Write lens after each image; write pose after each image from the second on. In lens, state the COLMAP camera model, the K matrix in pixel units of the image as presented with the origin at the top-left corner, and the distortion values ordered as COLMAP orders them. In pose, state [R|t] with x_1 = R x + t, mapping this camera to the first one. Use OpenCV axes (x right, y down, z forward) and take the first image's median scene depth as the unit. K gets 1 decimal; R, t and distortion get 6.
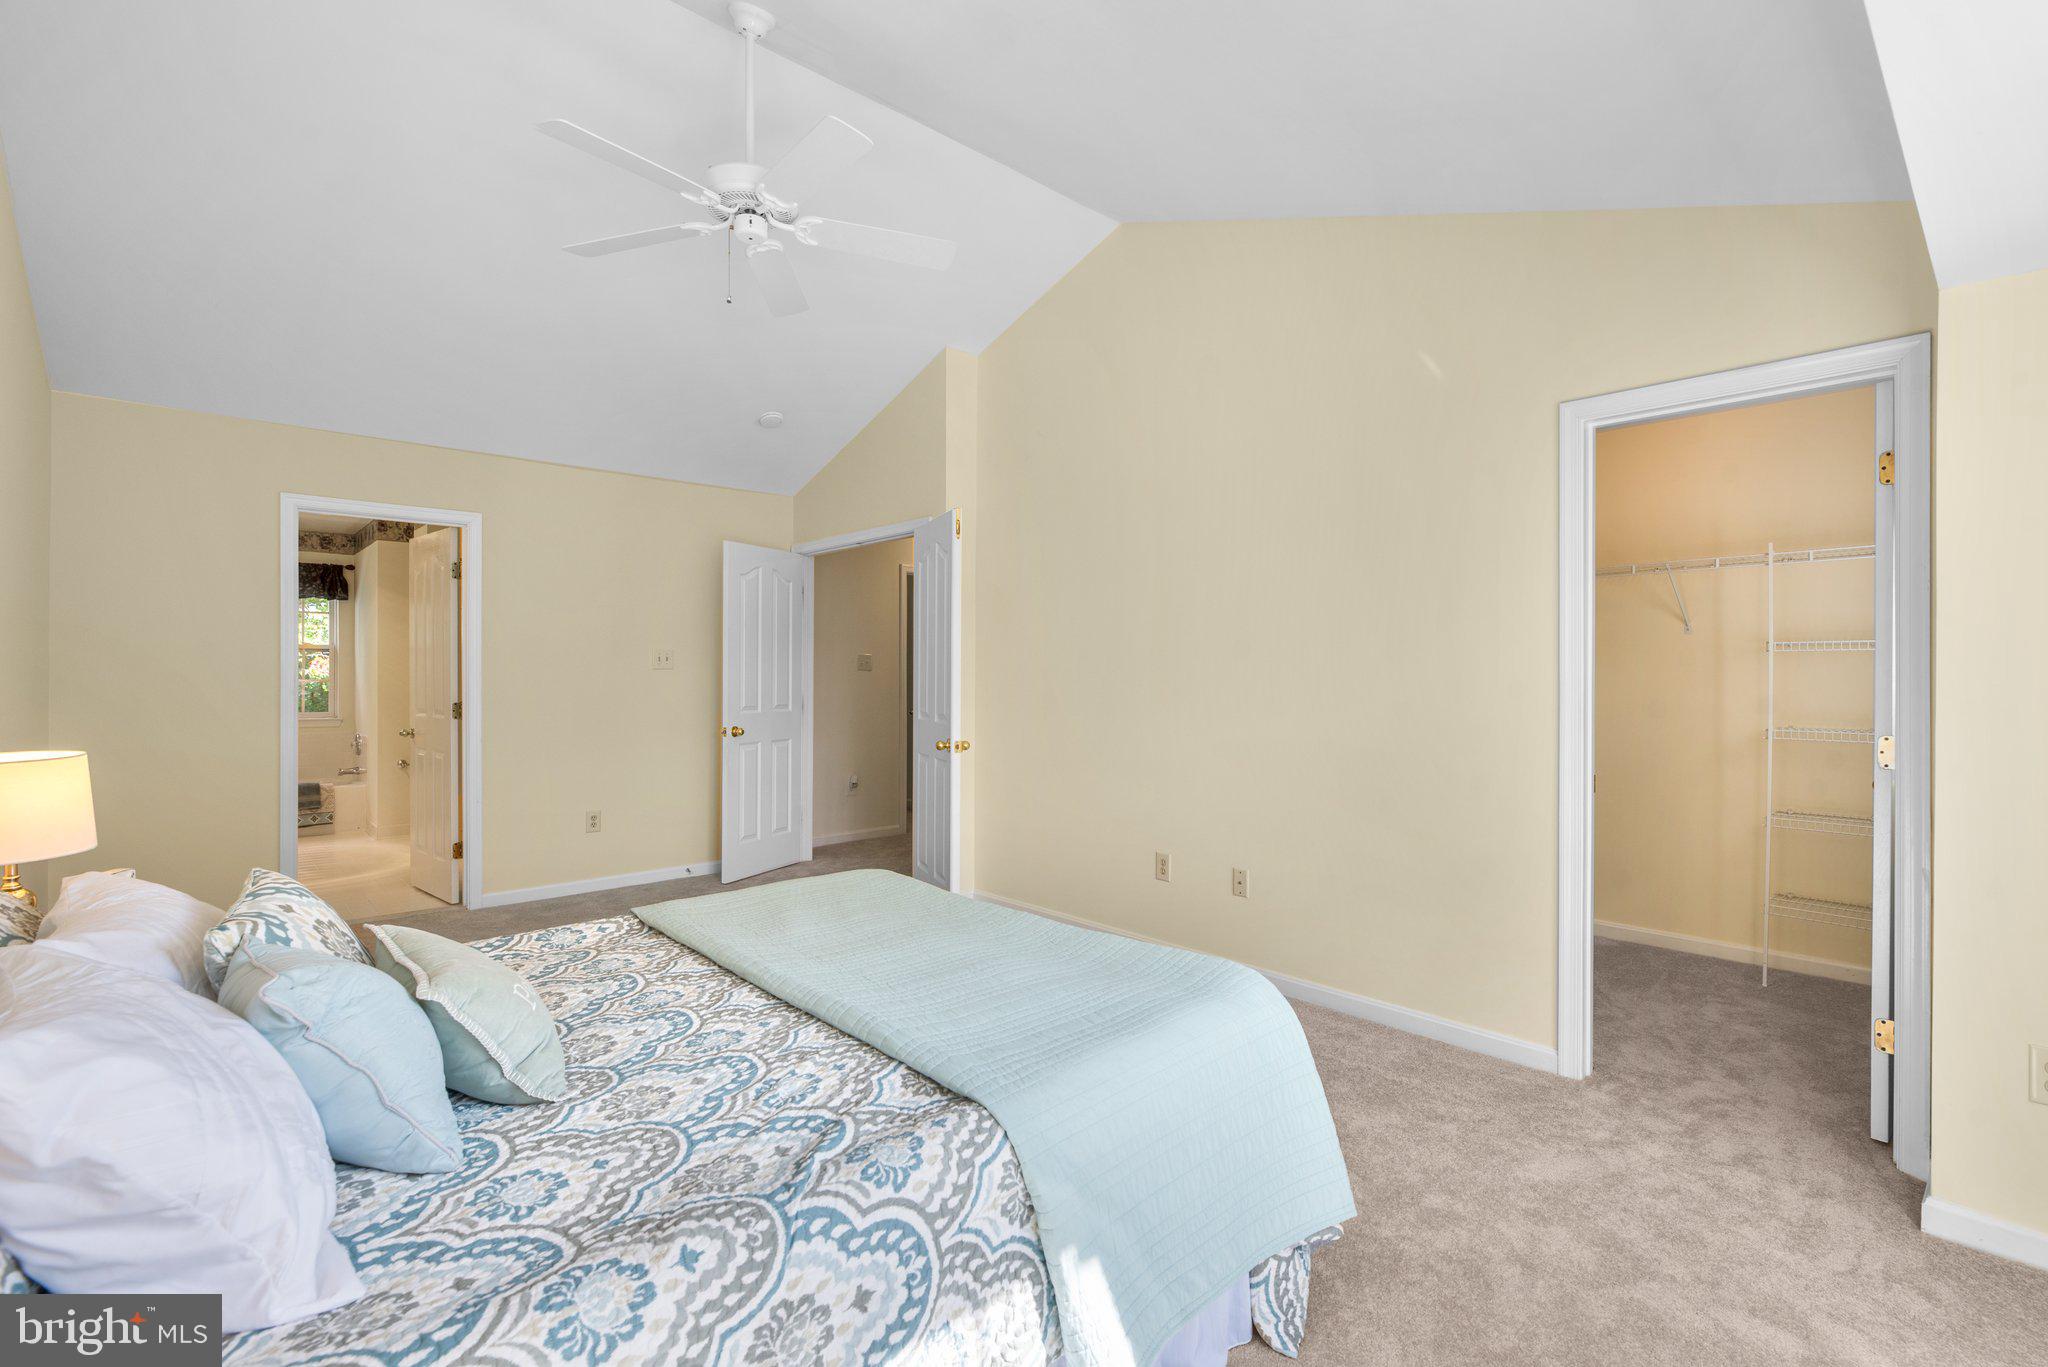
lens RADIAL K [[920.7, 0, 1024.0], [0, 920.7, 683.5], [0, 0, 1]] dist [-0.000628, 0.000007]
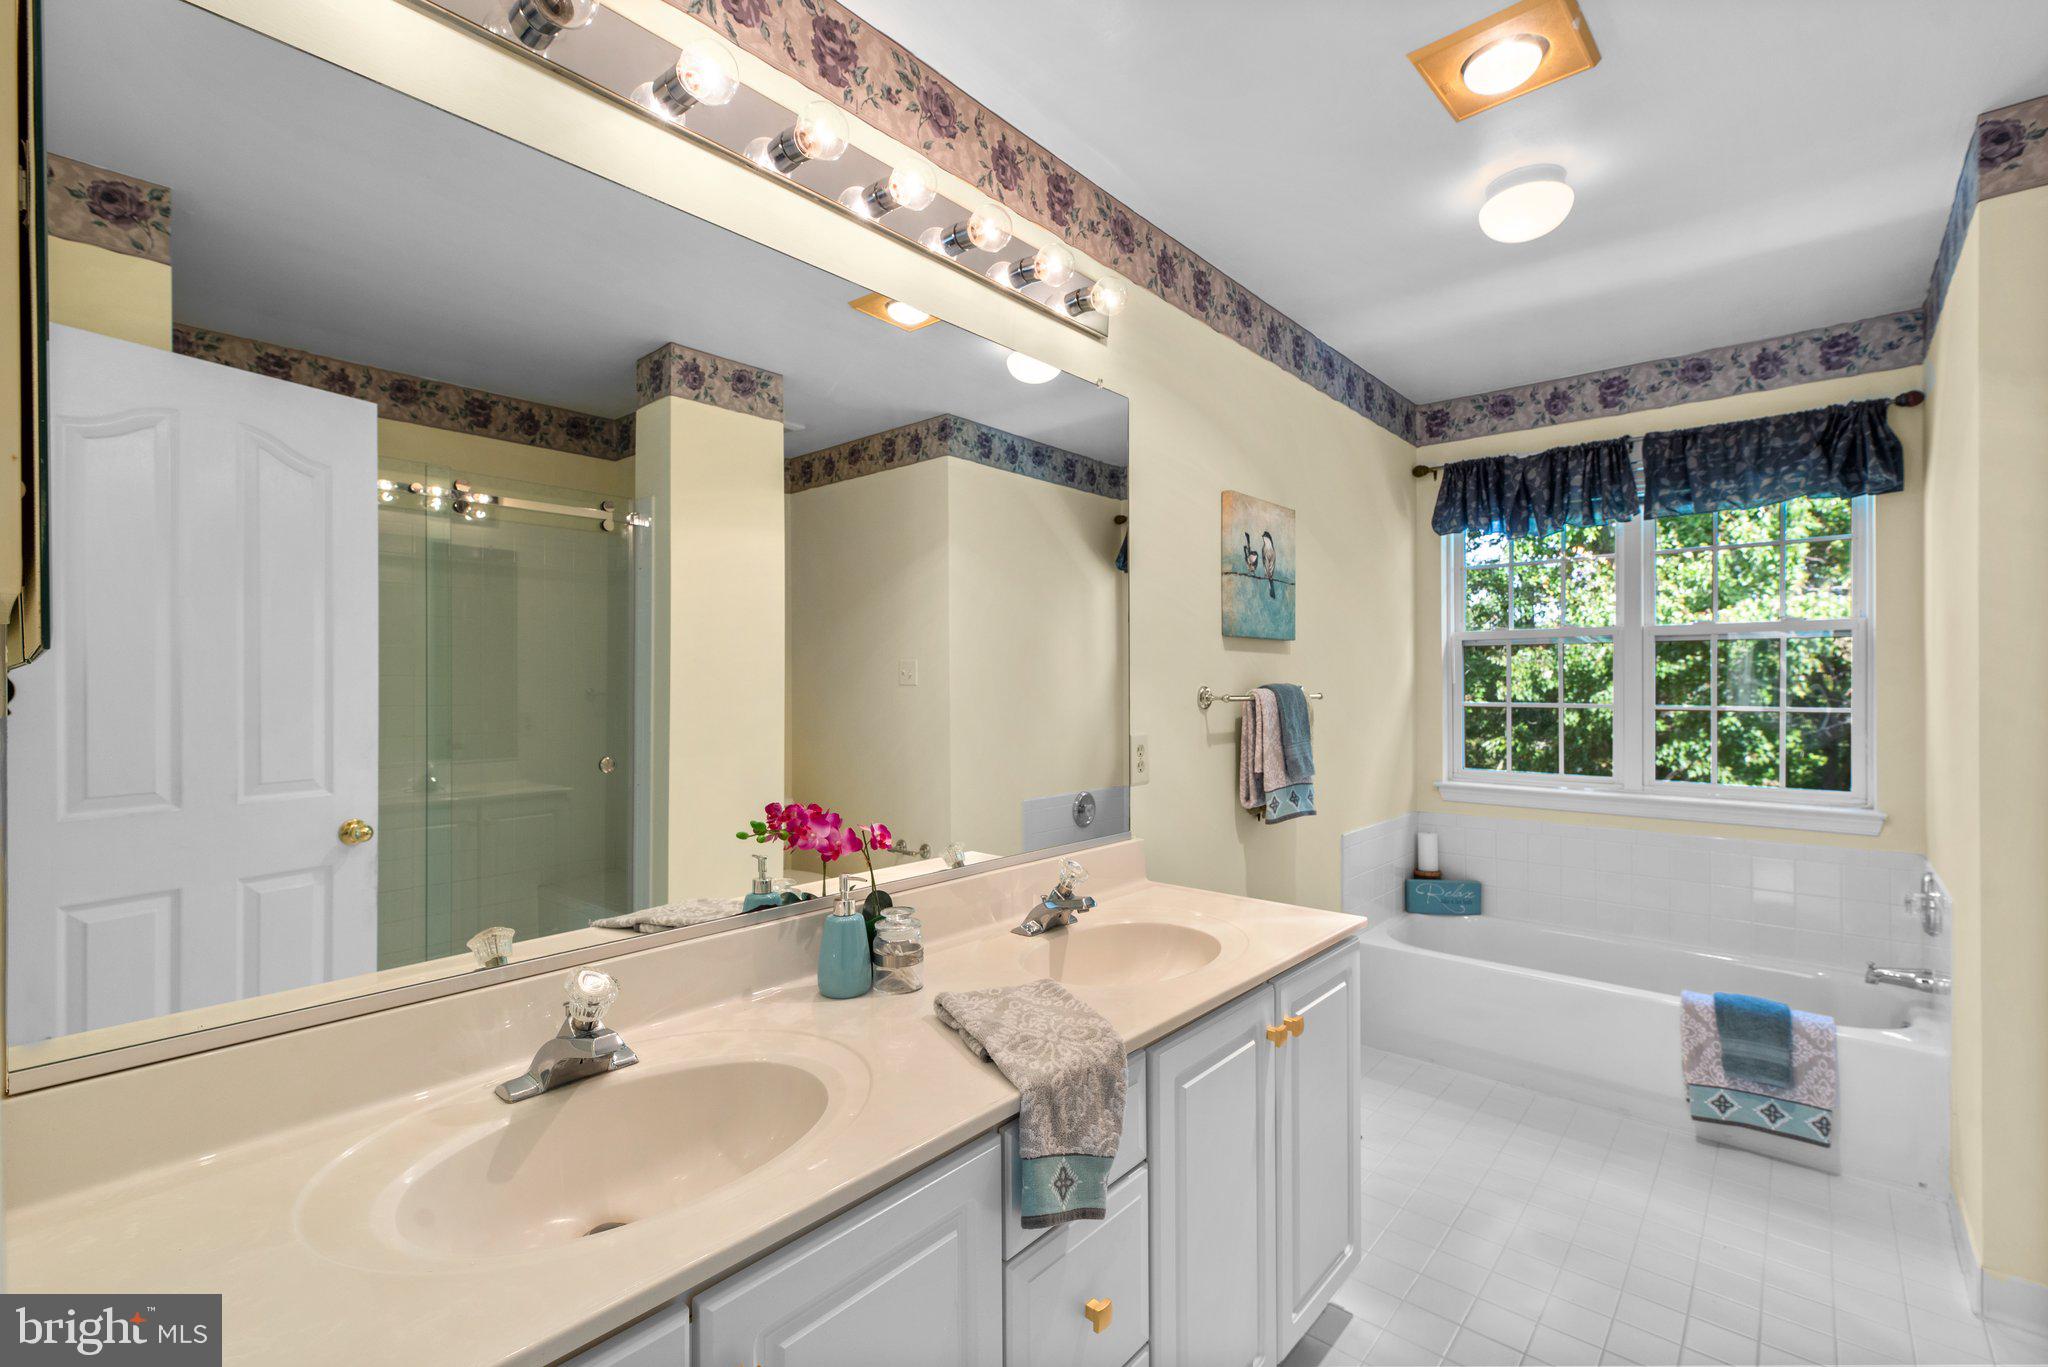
lens RADIAL K [[920.7, 0, 1024.0], [0, 920.7, 683.5], [0, 0, 1]] dist [-0.000628, 0.000007]
pose [[0.114378, -0.005471, -0.993422, -0.432323], [-0.003234, 0.999977, -0.005879, -0.012110], [0.993432, 0.003885, 0.114357, 0.641925]]
